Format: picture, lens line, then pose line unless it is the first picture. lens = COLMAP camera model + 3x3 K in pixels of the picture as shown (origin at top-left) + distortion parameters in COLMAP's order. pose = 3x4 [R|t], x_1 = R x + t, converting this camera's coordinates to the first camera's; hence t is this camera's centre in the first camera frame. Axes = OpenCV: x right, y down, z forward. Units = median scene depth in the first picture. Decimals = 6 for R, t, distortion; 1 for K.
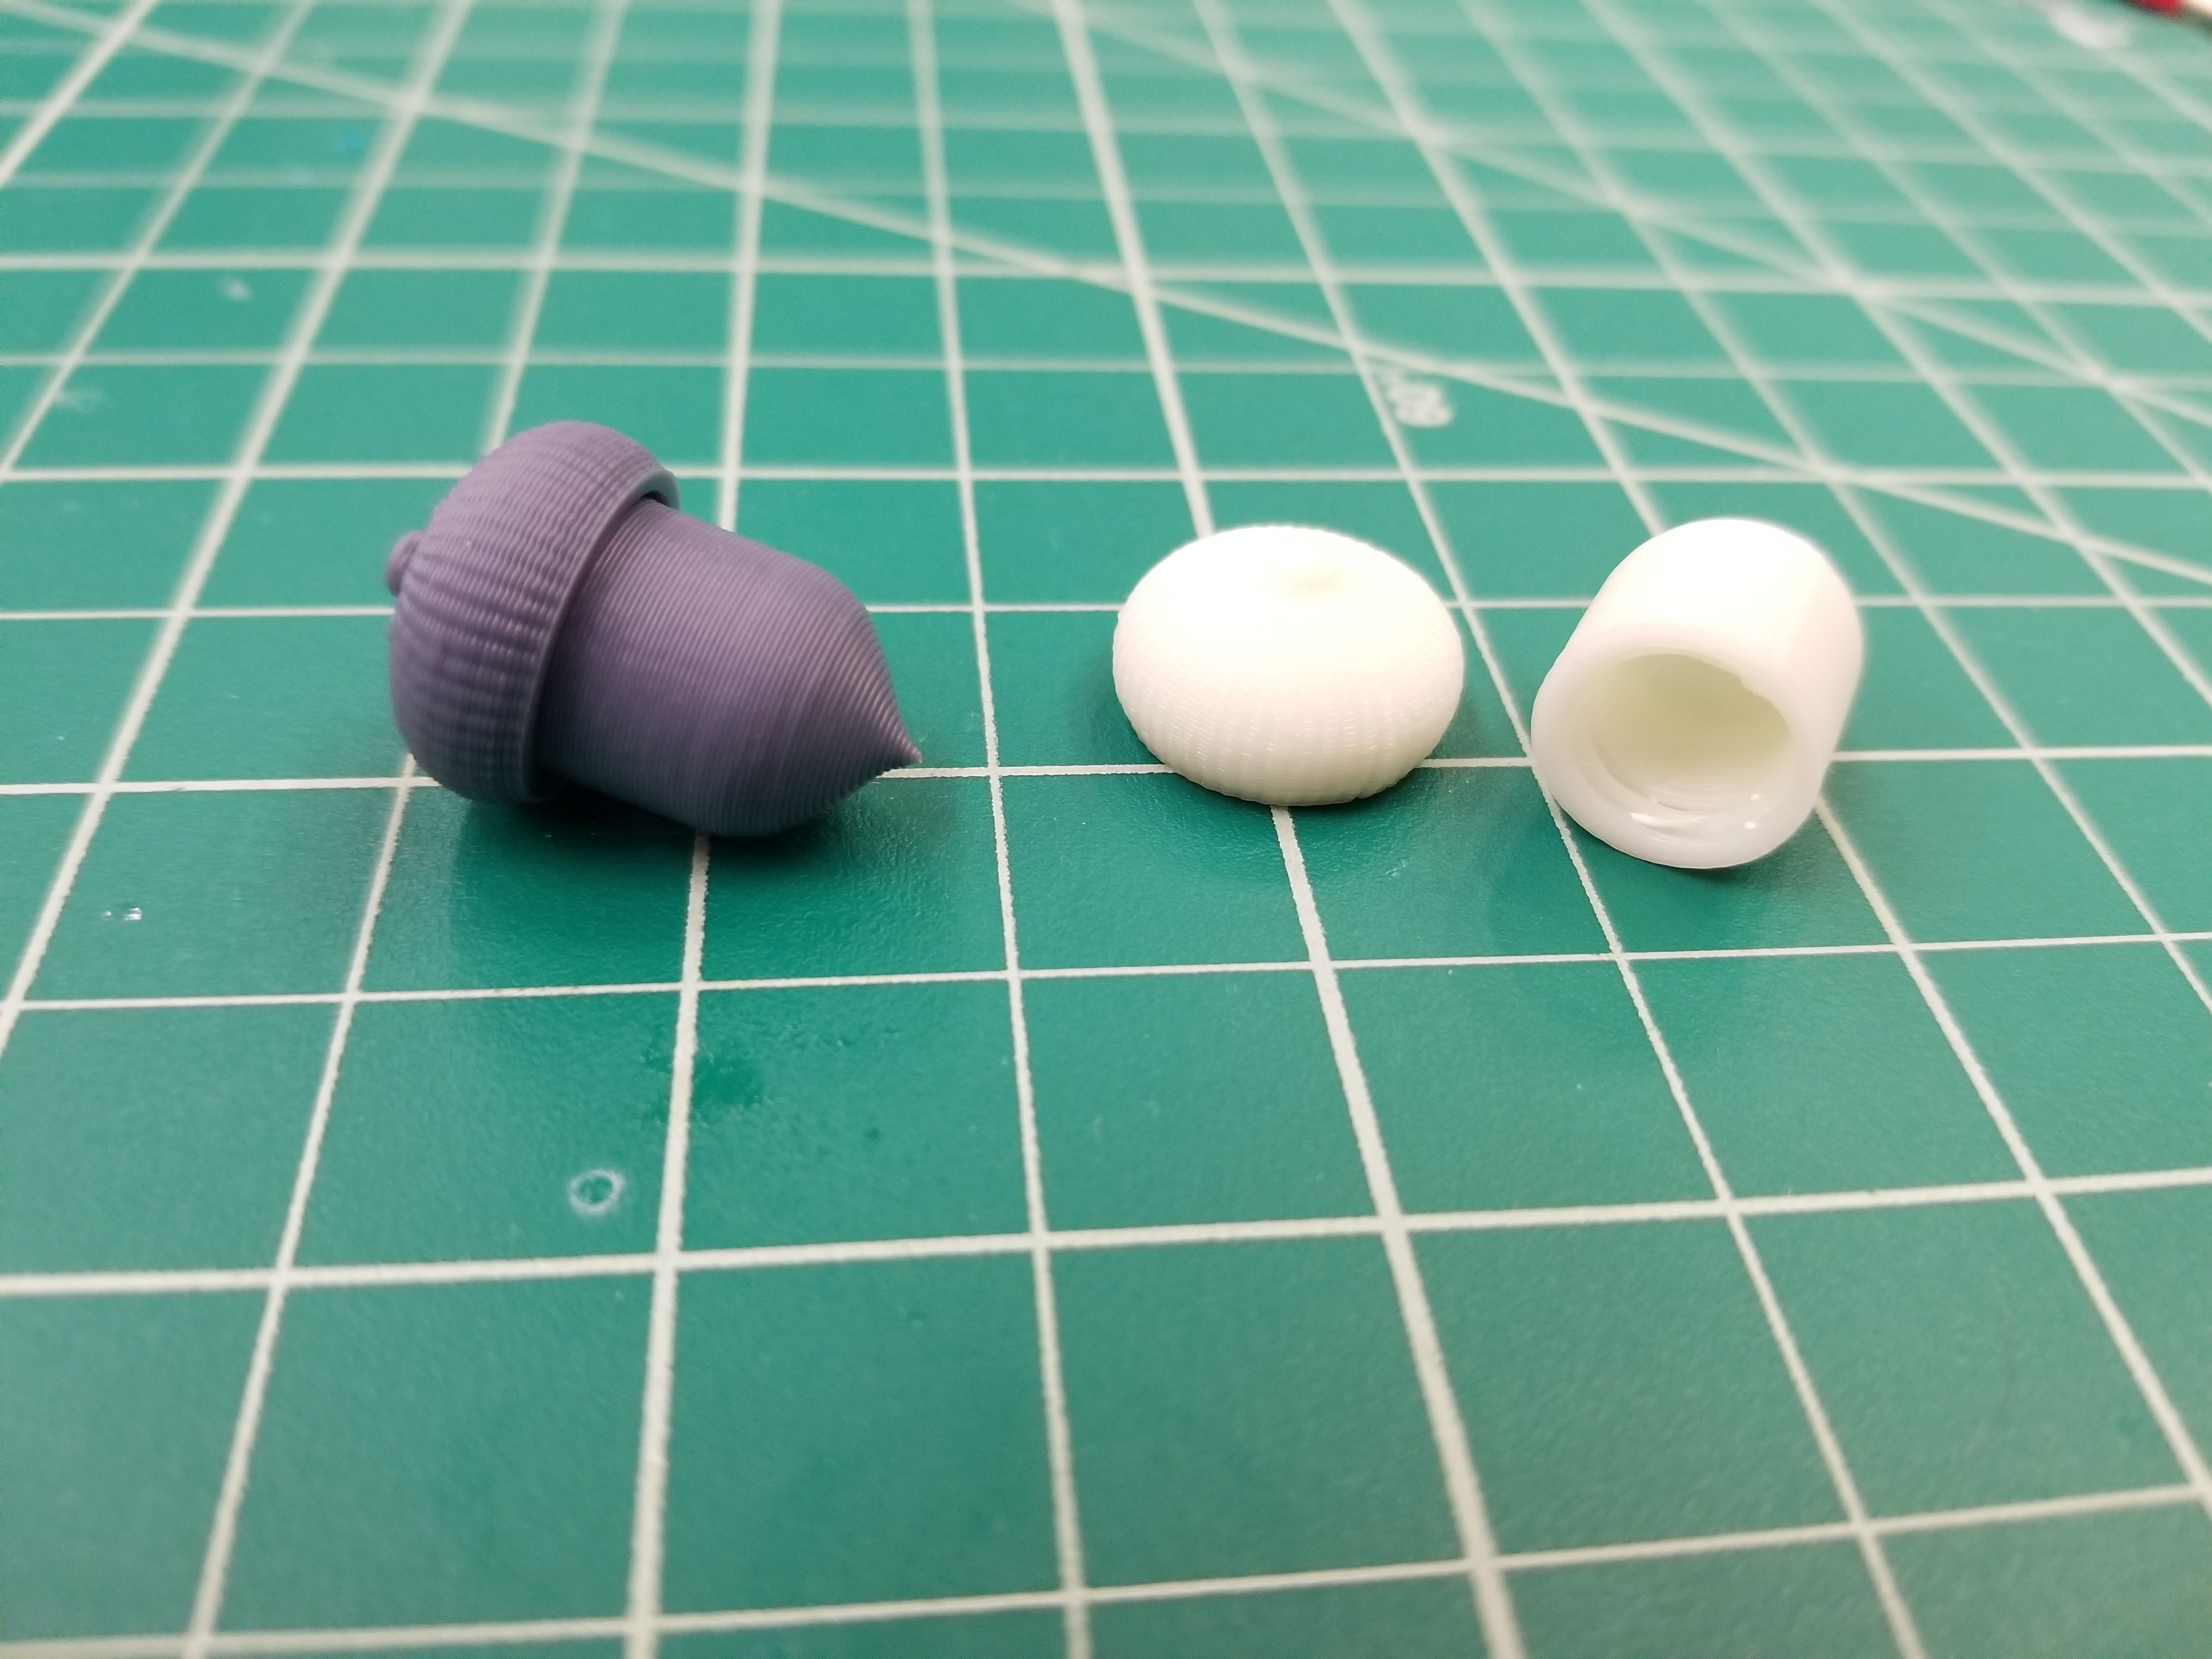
lens RADIAL K [[1780.0, 0, 1104.9], [0, 1780.0, 737.3], [0, 0, 1]] dist [0.001515, -0.156248]
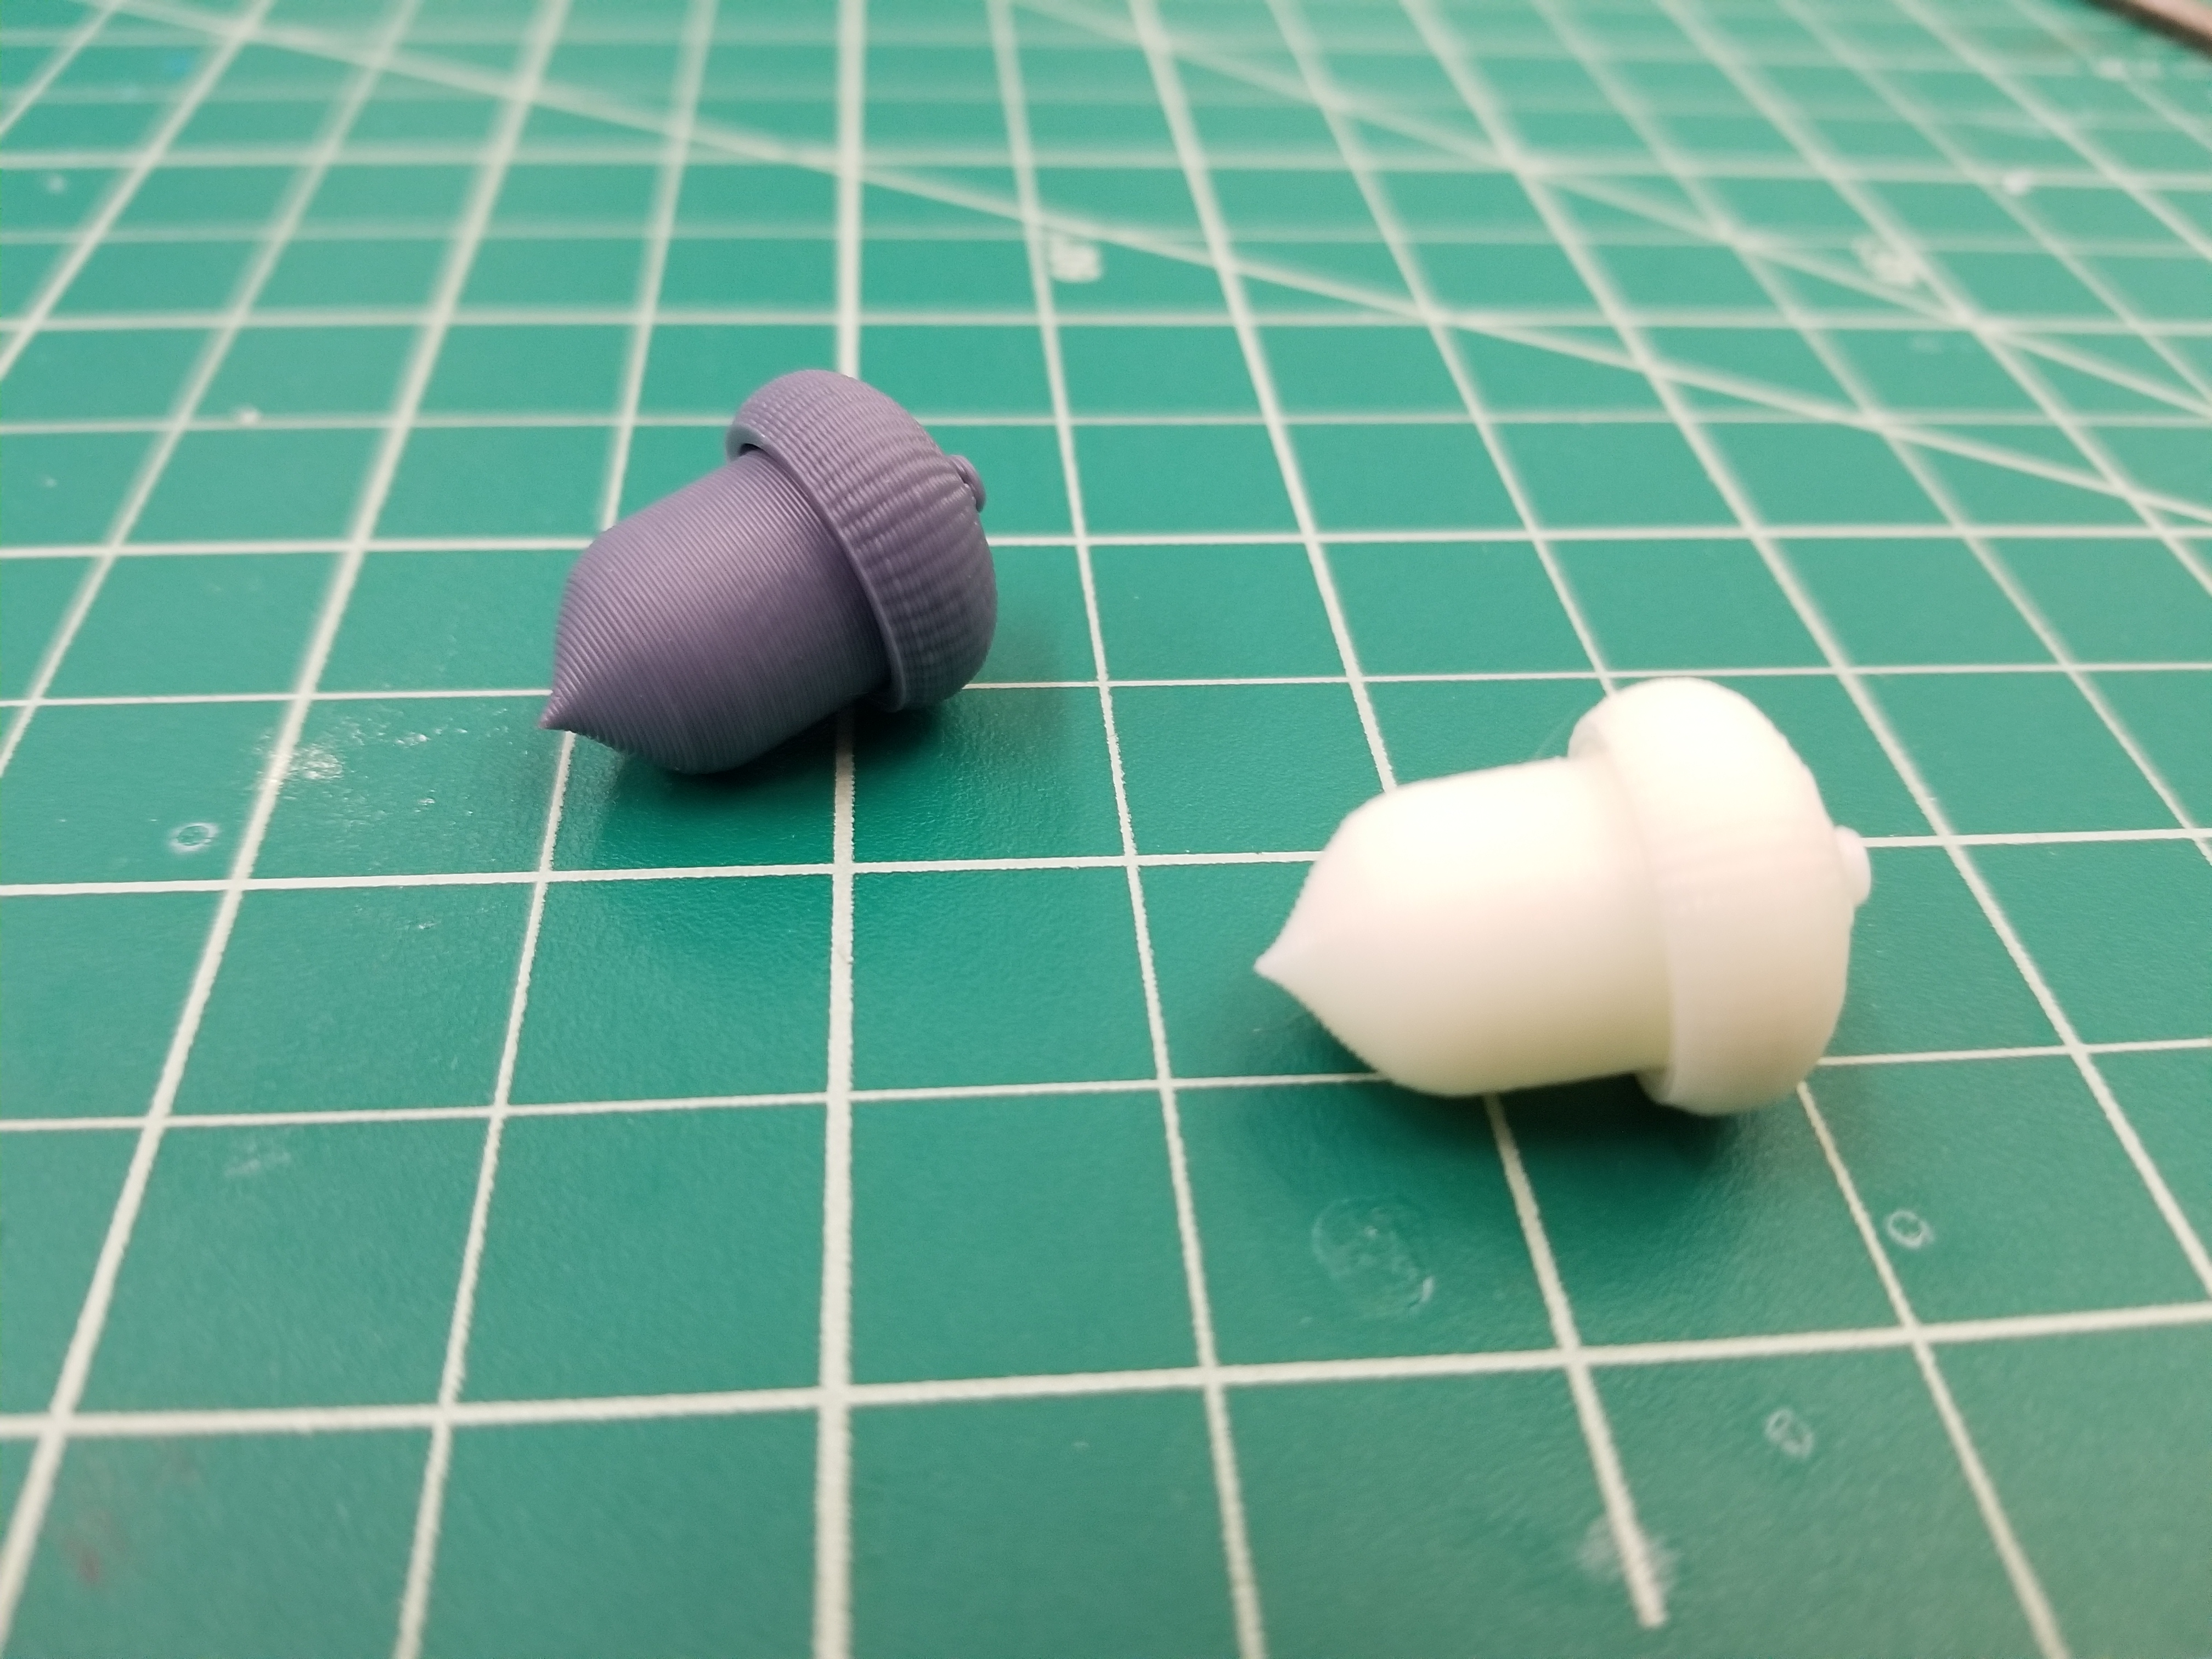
lens RADIAL K [[1823.5, 0, 1106.0], [0, 1823.5, 829.5], [0, 0, 1]] dist [-0.012688, -0.098222]
pose [[0.998959, 0.008898, -0.044732, 0.223601], [-0.007937, 0.999735, 0.021612, 0.123912], [0.044913, -0.021235, 0.998765, -0.116410]]
